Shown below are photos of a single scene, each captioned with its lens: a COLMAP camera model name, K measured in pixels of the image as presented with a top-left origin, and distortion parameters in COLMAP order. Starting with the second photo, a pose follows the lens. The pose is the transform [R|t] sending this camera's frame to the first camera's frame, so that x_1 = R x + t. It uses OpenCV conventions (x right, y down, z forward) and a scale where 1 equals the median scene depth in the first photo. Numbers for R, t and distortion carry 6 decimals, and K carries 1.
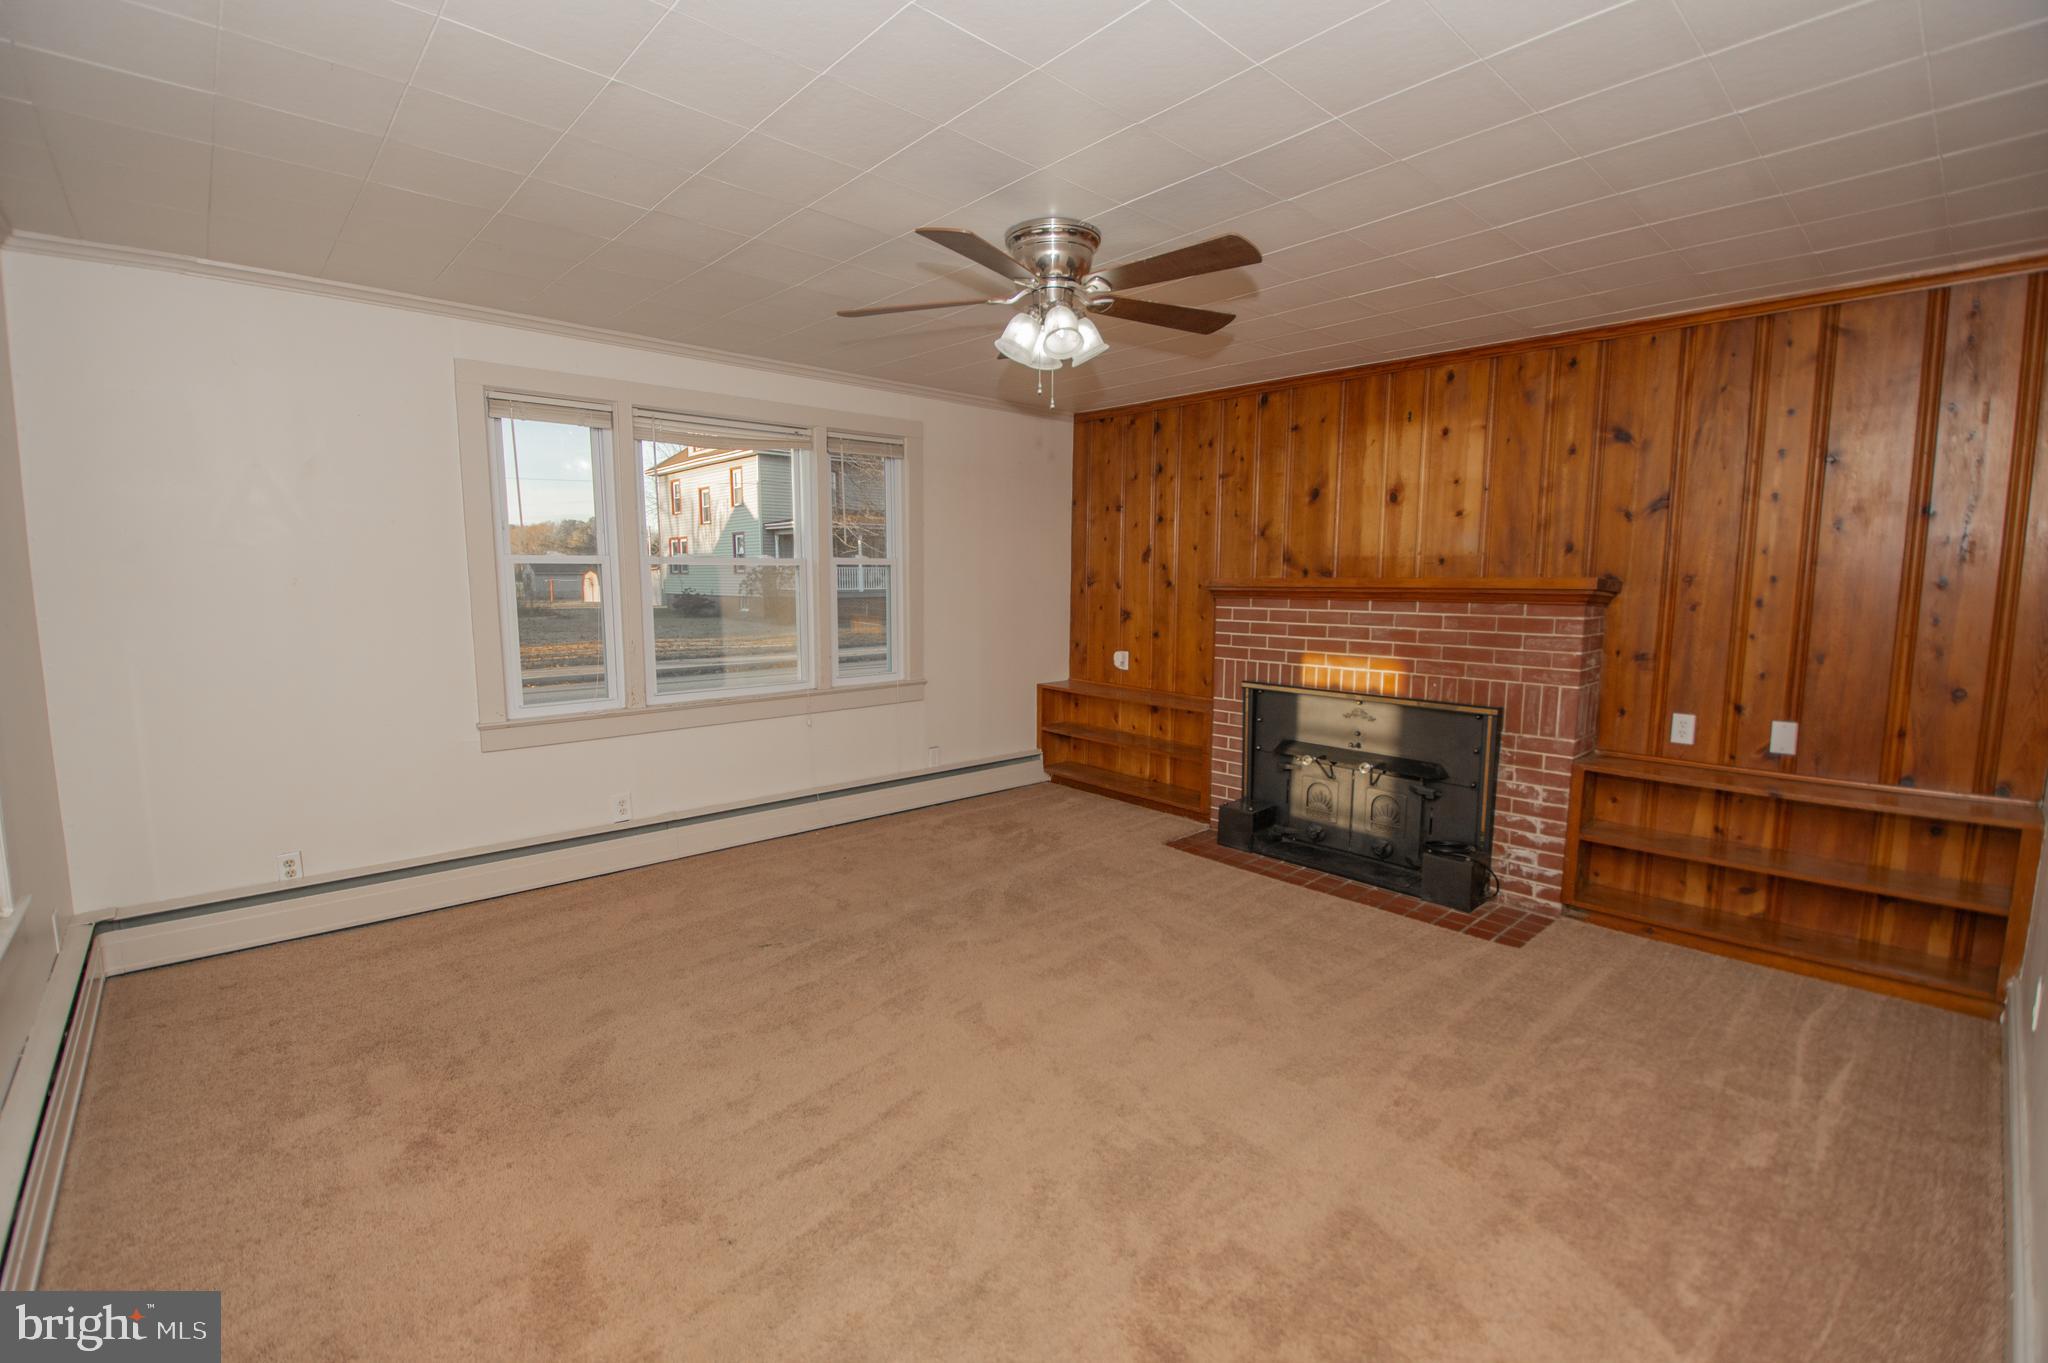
lens RADIAL K [[888.9, 0, 1017.5], [0, 888.9, 690.8], [0, 0, 1]] dist [0.030285, -0.028882]
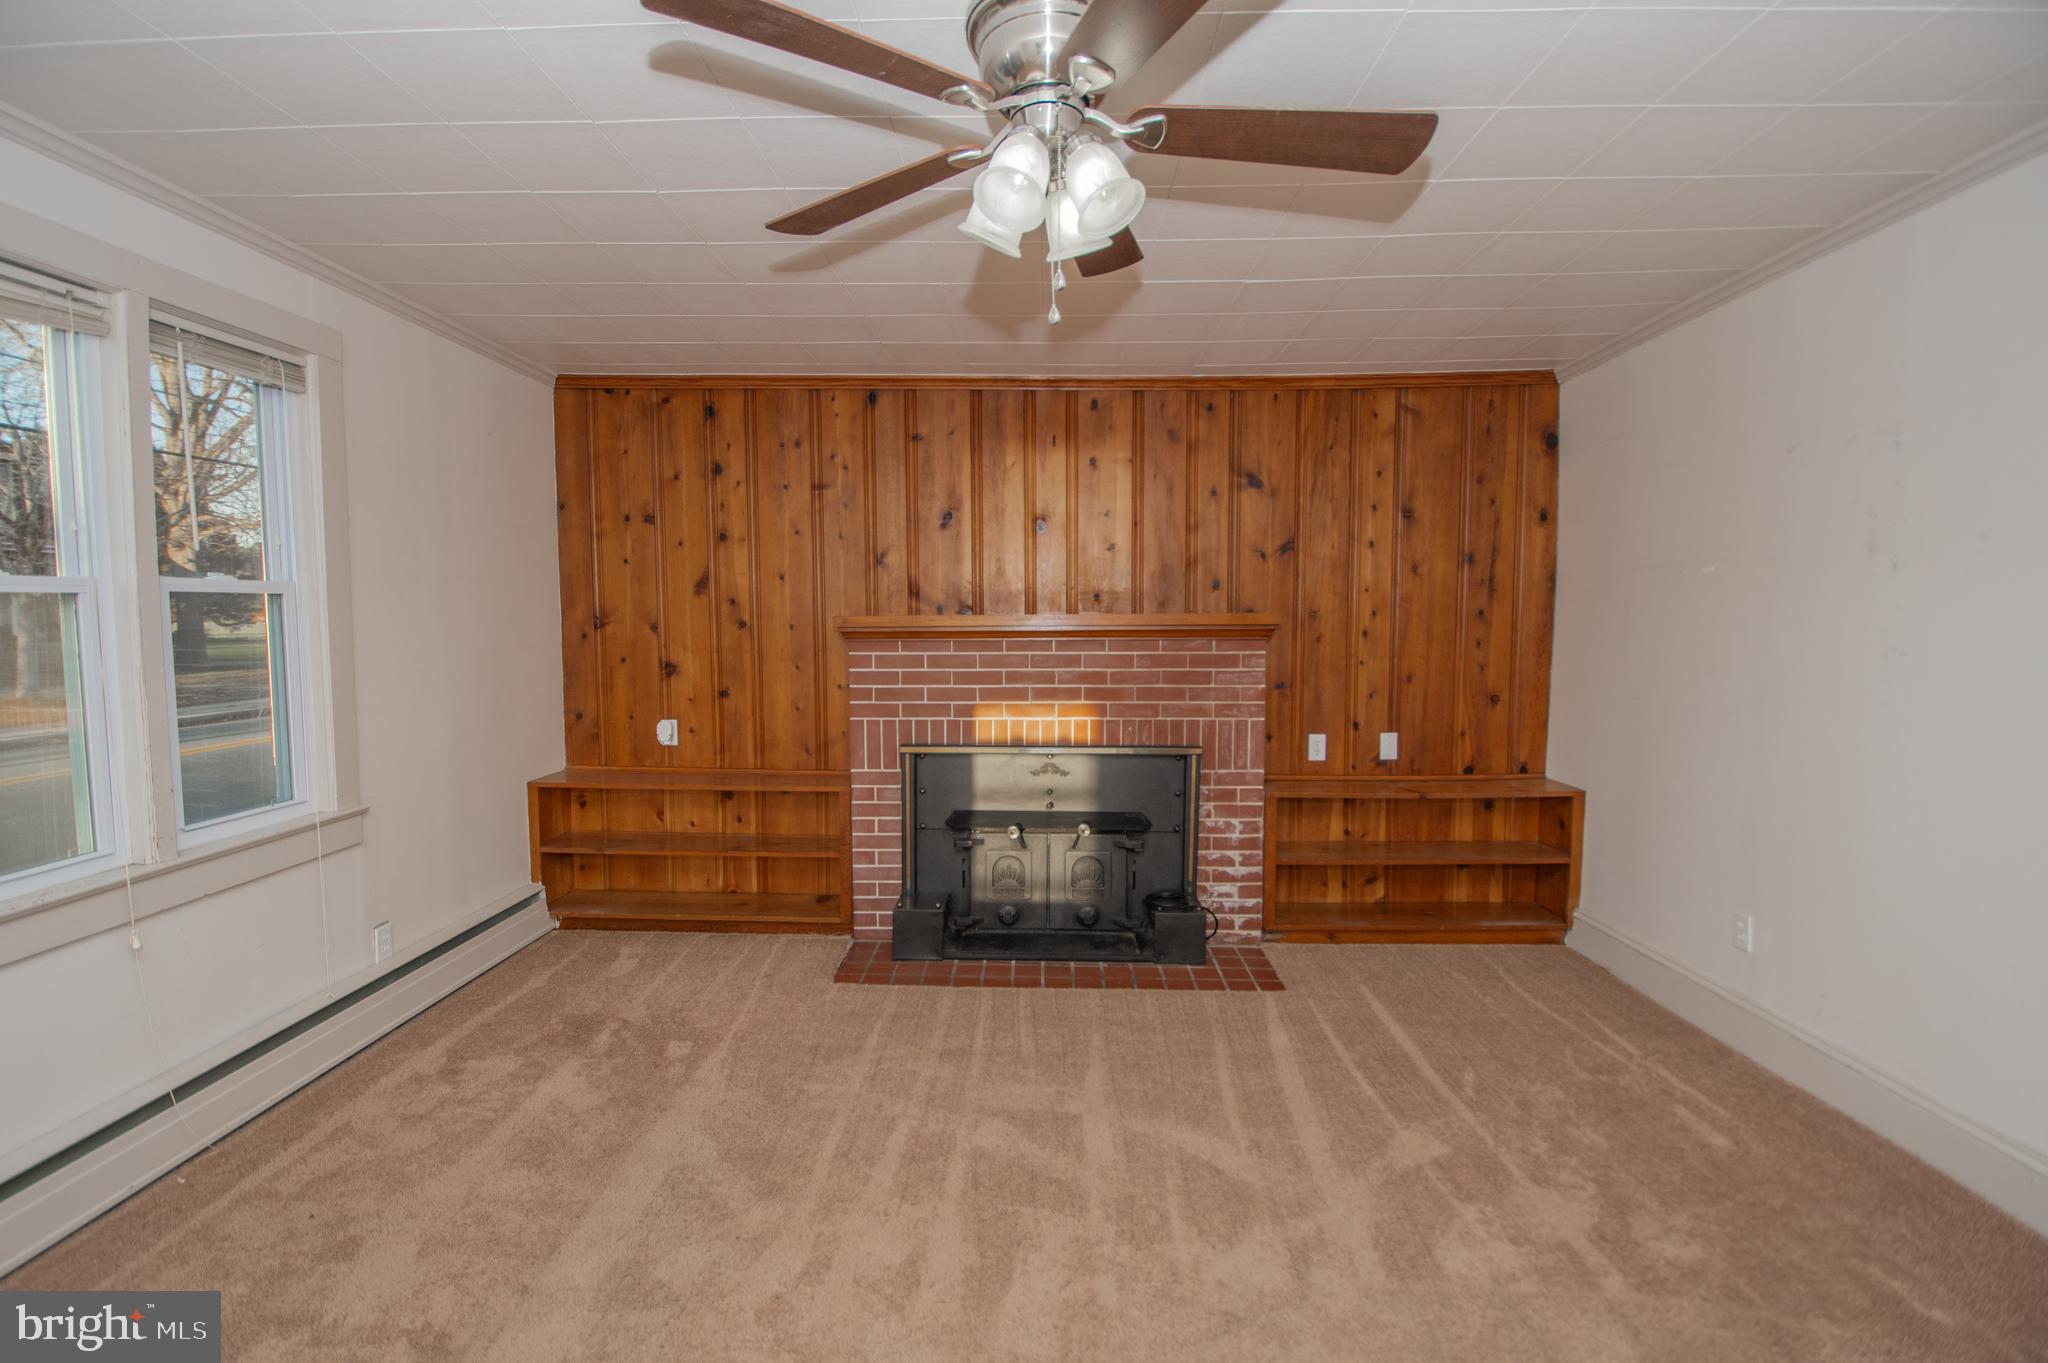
lens RADIAL K [[888.9, 0, 1017.5], [0, 888.9, 690.8], [0, 0, 1]] dist [0.030285, -0.028882]
pose [[0.697693, -0.063954, 0.713537, -0.278857], [0.097230, 0.995245, -0.005867, -0.052577], [-0.709768, 0.073471, 0.700593, 0.437733]]
